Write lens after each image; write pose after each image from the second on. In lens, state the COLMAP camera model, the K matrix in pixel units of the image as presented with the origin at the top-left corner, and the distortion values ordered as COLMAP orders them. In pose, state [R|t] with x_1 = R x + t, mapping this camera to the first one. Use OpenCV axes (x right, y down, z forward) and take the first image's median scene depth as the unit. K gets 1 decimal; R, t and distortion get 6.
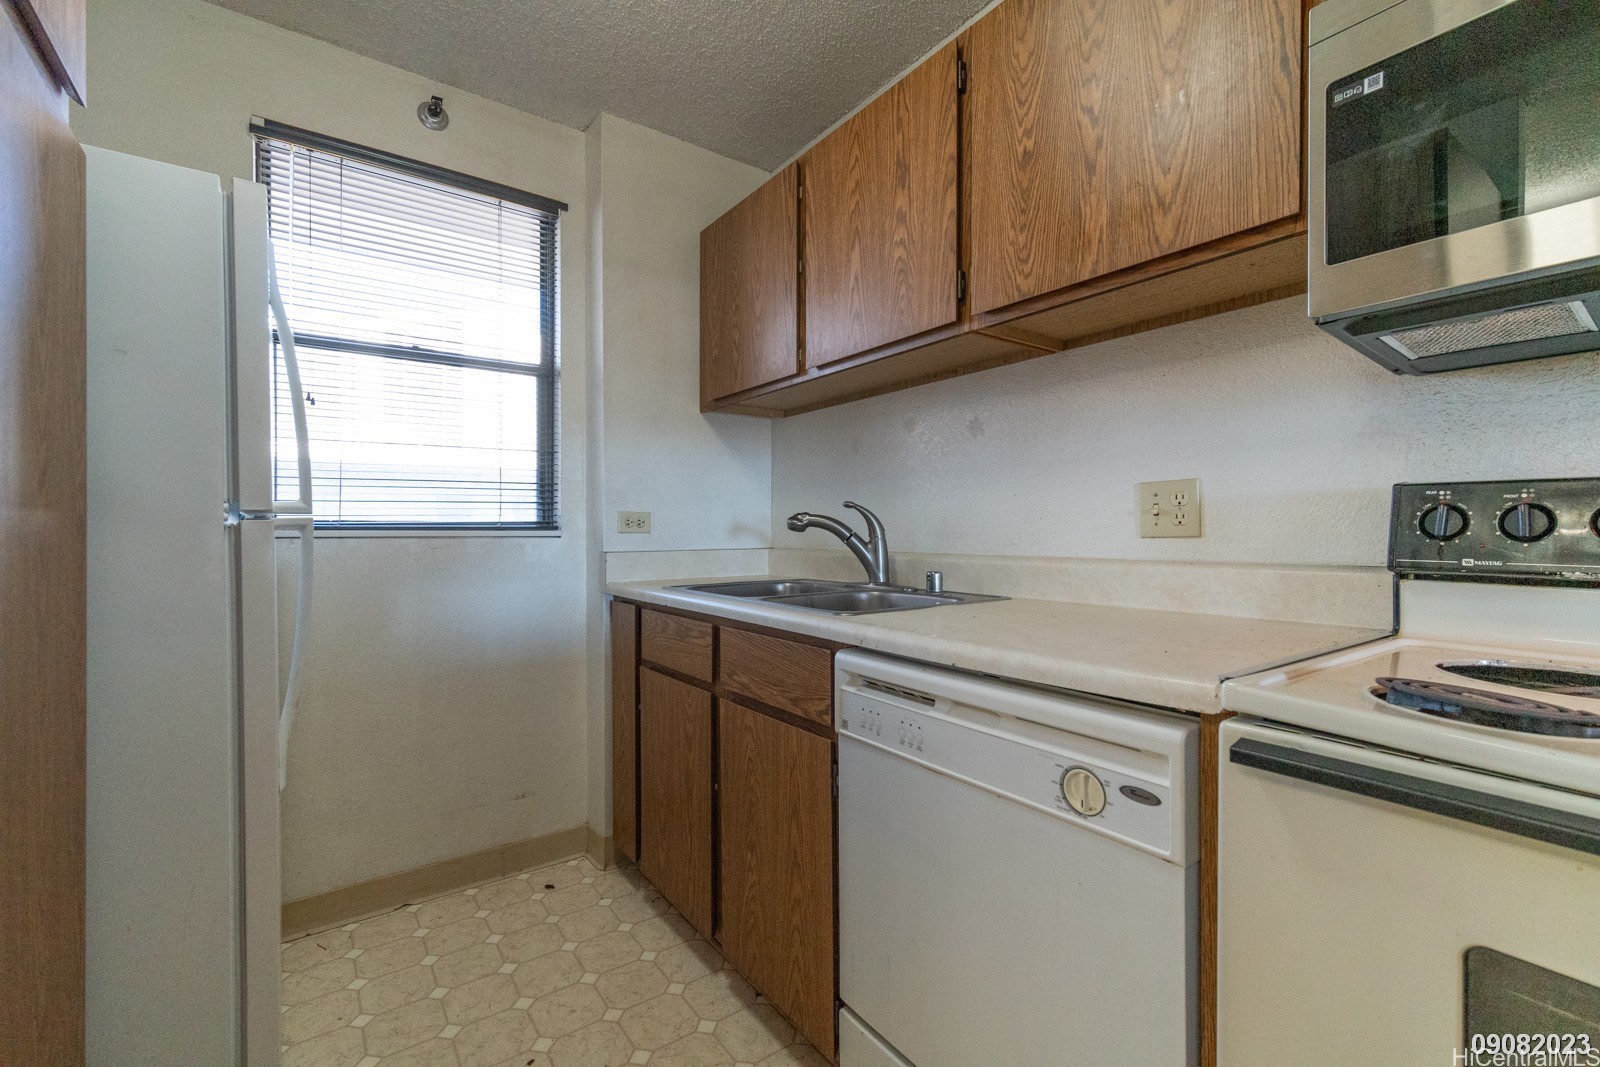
lens RADIAL K [[687.4, 0, 795.6], [0, 687.4, 528.3], [0, 0, 1]] dist [0.001115, 0.000839]
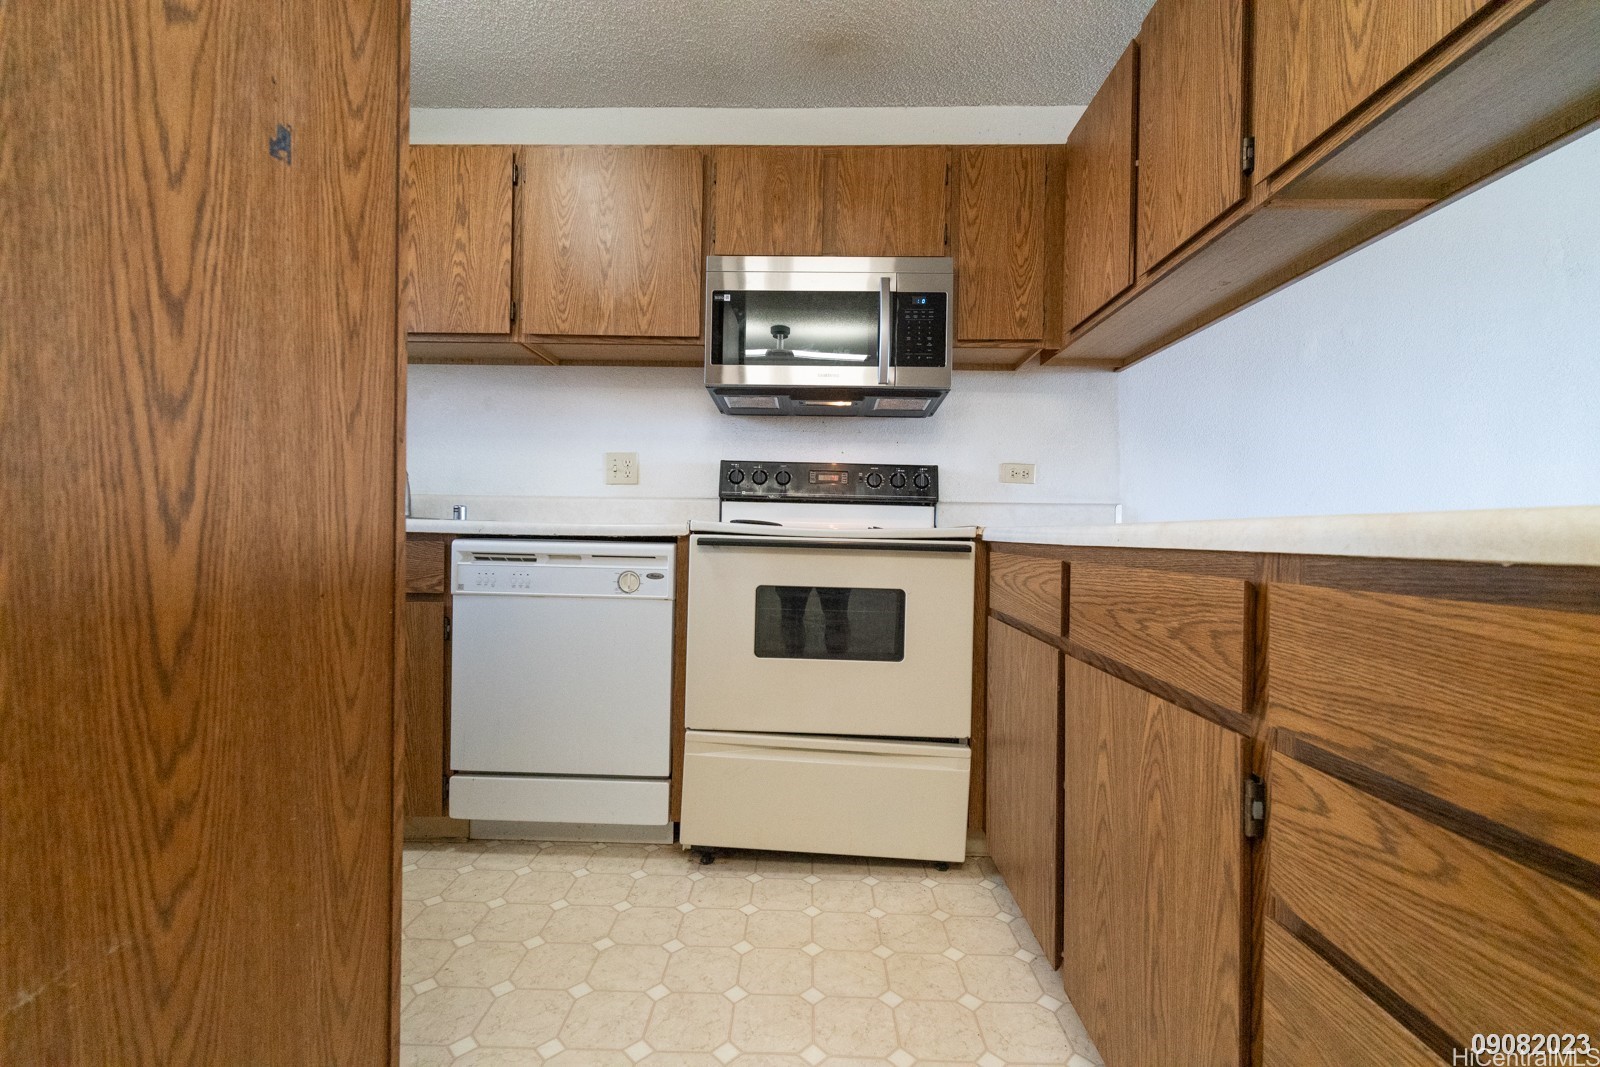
lens RADIAL K [[687.4, 0, 797.2], [0, 687.4, 543.5], [0, 0, 1]] dist [0.001115, 0.000839]
pose [[0.603917, 0.001787, 0.797045, -0.673942], [-0.022871, 0.999625, 0.015089, 0.143443], [-0.796719, -0.027342, 0.603731, -0.501793]]
